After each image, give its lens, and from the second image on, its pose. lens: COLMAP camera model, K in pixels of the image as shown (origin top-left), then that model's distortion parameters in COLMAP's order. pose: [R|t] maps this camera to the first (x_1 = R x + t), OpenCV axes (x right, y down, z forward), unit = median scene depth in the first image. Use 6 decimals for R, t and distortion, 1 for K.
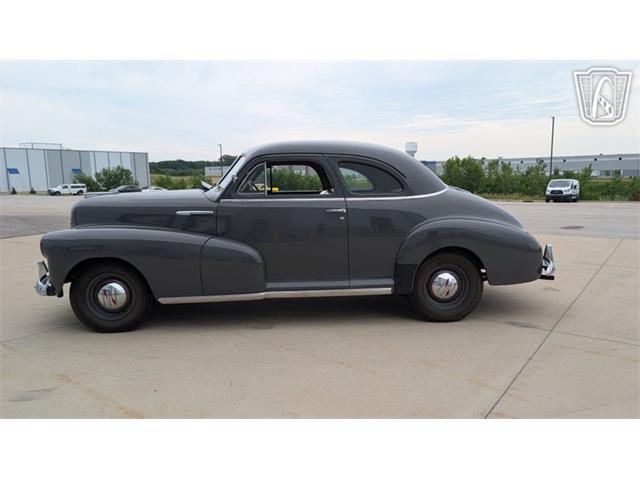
lens RADIAL K [[469.2, 0, 320.3], [0, 469.2, 248.0], [0, 0, 1]] dist [0.025629, -0.023903]
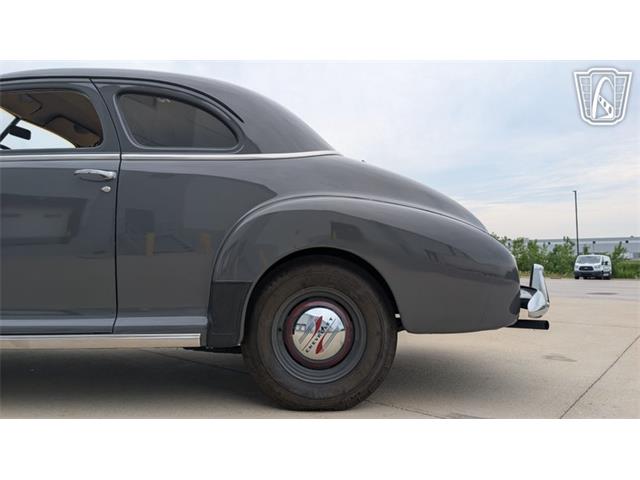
lens RADIAL K [[469.2, 0, 320.8], [0, 469.2, 226.6], [0, 0, 1]] dist [0.025629, -0.023903]
pose [[0.998460, 0.009691, -0.054614, 0.294340], [-0.021055, 0.977142, -0.211540, 0.076081], [0.051316, 0.212364, 0.975842, 0.498598]]
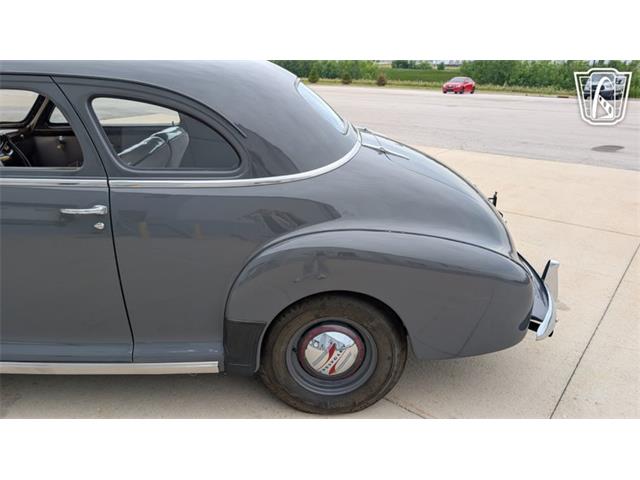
lens RADIAL K [[469.2, 0, 321.2], [0, 469.2, 243.3], [0, 0, 1]] dist [0.025629, -0.023903]
pose [[0.998767, 0.035210, -0.035002, 0.268905], [-0.026639, 0.974991, 0.220643, -0.148423], [0.041896, -0.219438, 0.974726, 0.529750]]
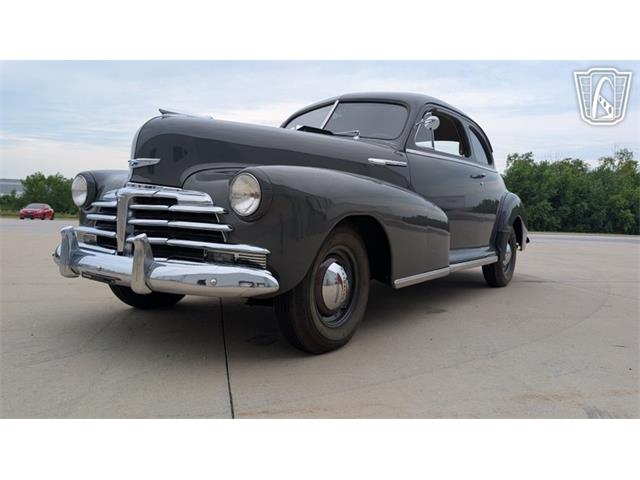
lens RADIAL K [[469.2, 0, 318.4], [0, 469.2, 238.5], [0, 0, 1]] dist [0.025629, -0.023903]
pose [[0.649386, -0.010384, 0.760388, -0.869815], [0.067637, 0.996733, -0.044152, 0.065022], [-0.757445, 0.080102, 0.647967, 0.609167]]
